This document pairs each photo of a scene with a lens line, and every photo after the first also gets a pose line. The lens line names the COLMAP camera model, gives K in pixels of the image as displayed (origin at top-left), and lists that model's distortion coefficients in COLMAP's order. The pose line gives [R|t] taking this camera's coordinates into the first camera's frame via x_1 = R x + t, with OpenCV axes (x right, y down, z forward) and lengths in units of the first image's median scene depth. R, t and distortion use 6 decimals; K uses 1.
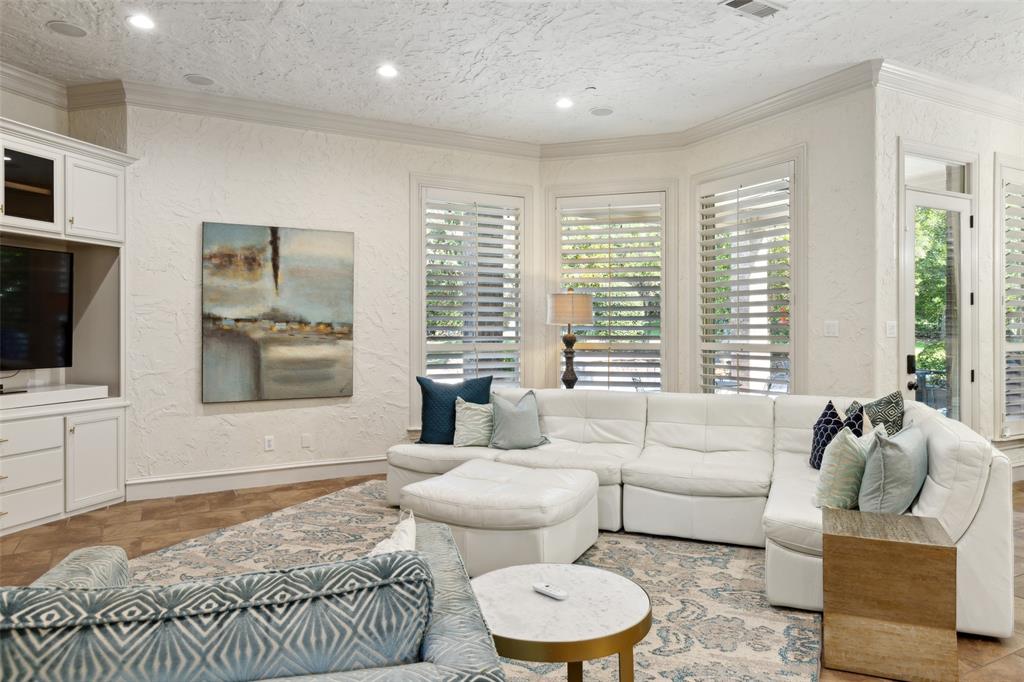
lens RADIAL K [[683.6, 0, 530.3], [0, 683.6, 332.7], [0, 0, 1]] dist [0.000264, -0.001527]
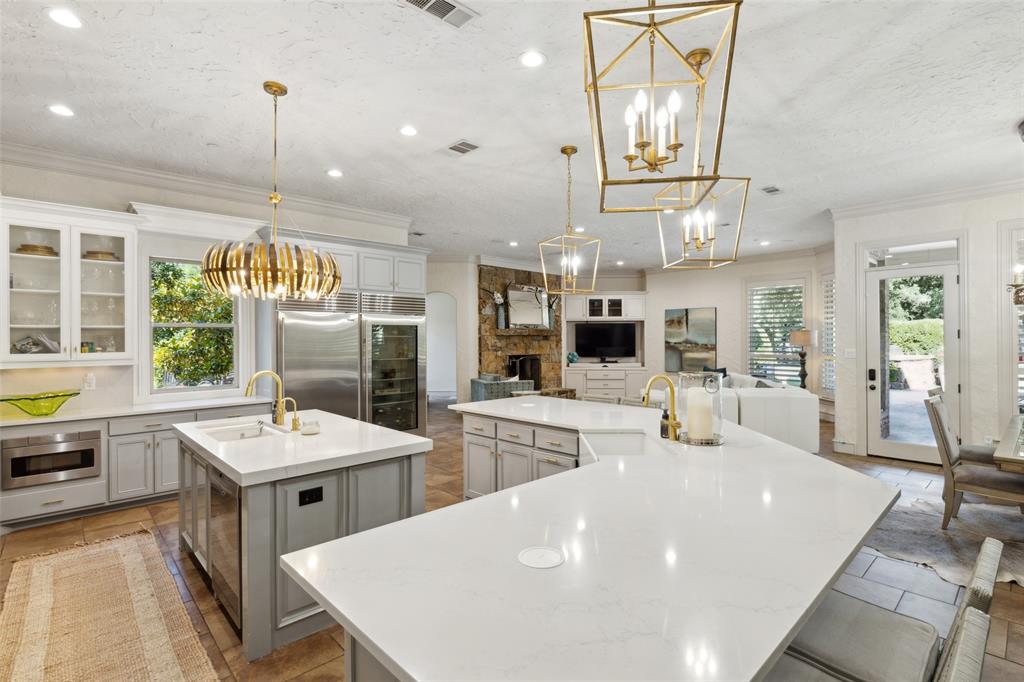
lens RADIAL K [[488.4, 0, 512.0], [0, 488.4, 341.0], [0, 0, 1]] dist [0.000754, 0.000033]
pose [[0.227631, 0.005065, -0.973734, 1.382727], [0.000487, 0.999986, 0.005315, -0.037931], [0.973747, -0.001684, 0.227625, -0.122804]]
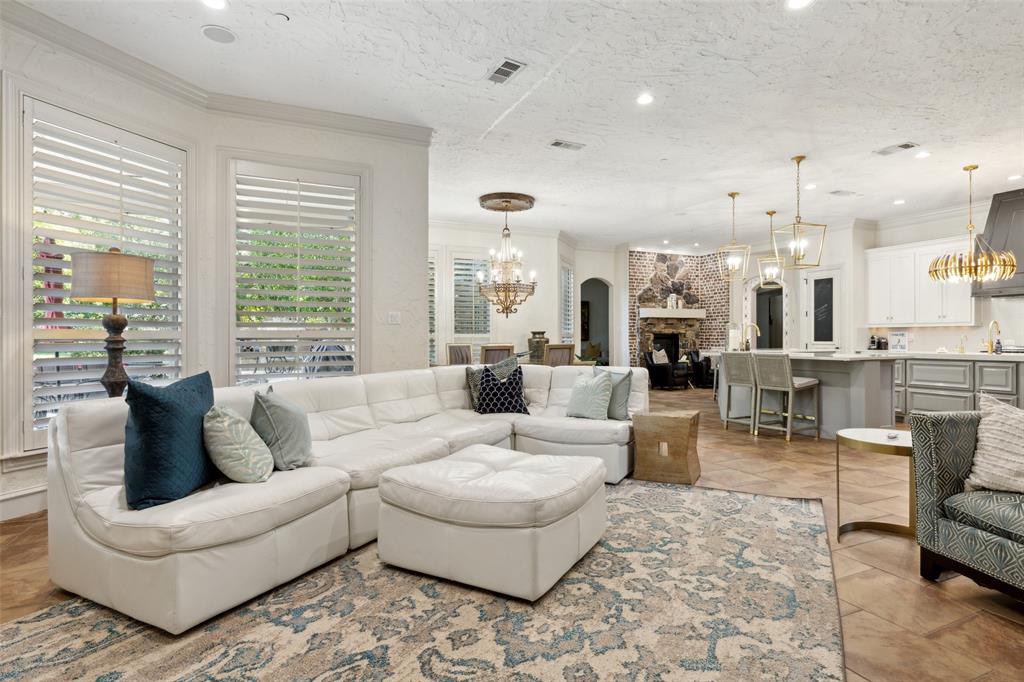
lens RADIAL K [[545.8, 0, 512.0], [0, 545.8, 341.0], [0, 0, 1]] dist [0.000388, -0.000023]
pose [[0.068229, -0.003842, 0.997662, -0.523705], [0.005444, 0.999979, 0.003478, 0.032012], [-0.997655, 0.005194, 0.068248, 0.646308]]
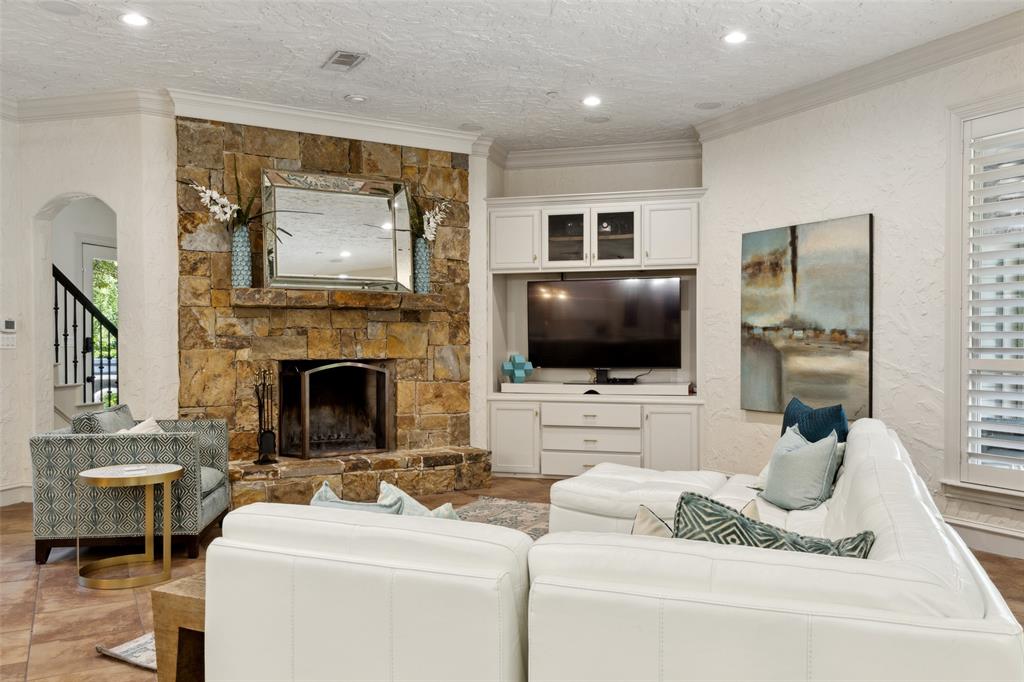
lens RADIAL K [[796.6, 0, 514.0], [0, 796.6, 358.5], [0, 0, 1]] dist [-0.000947, 0.000388]
pose [[-0.010823, 0.023145, -0.999674, 0.708729], [-0.000189, 0.999732, 0.023149, -0.001885], [0.999941, 0.000440, -0.010816, 0.647149]]
